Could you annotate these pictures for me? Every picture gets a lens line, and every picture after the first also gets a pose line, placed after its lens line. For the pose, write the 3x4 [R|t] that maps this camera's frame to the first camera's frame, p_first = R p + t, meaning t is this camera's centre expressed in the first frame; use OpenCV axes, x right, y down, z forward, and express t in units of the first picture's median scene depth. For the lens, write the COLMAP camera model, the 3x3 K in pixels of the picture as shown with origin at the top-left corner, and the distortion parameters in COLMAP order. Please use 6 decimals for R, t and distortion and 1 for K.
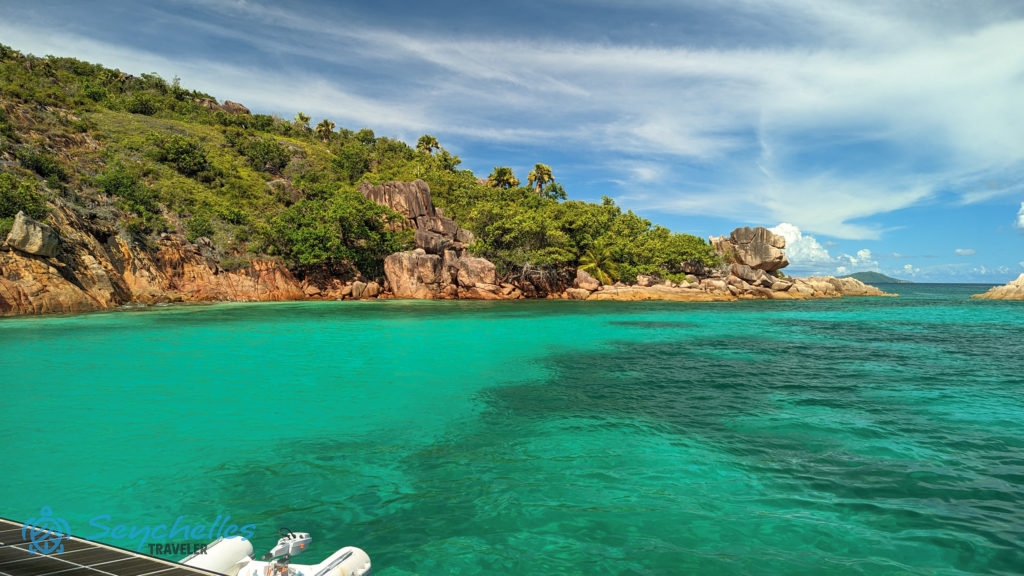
lens RADIAL K [[723.0, 0, 519.8], [0, 723.0, 281.7], [0, 0, 1]] dist [0.082914, -0.083398]
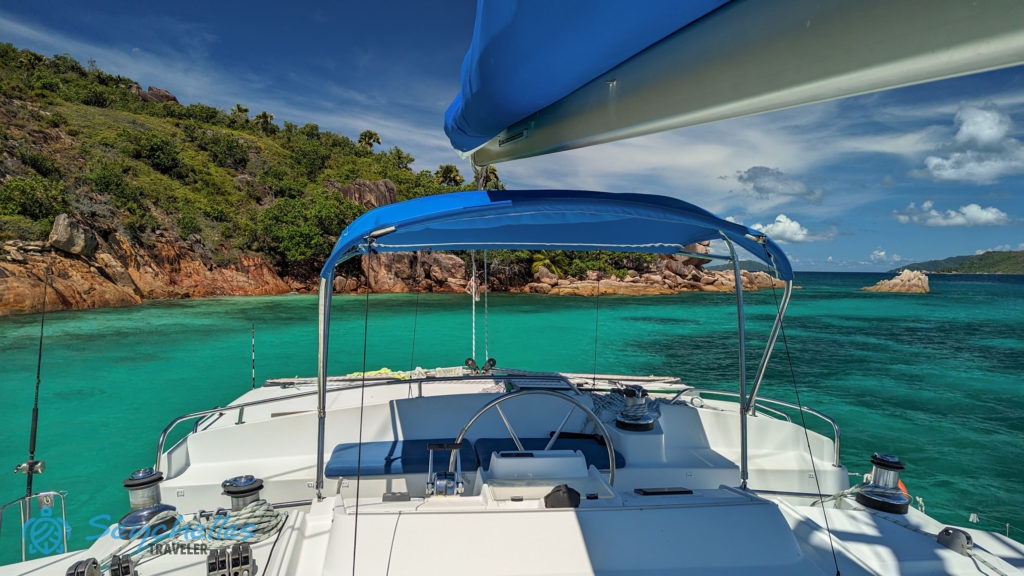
lens RADIAL K [[720.6, 0, 512.0], [0, 720.6, 288.0], [0, 0, 1]] dist [0.089511, -0.096113]
pose [[0.991792, 0.000466, 0.127860, -0.102694], [-0.003728, 0.999673, 0.025279, -0.010808], [-0.127807, -0.025549, 0.991470, -0.082951]]
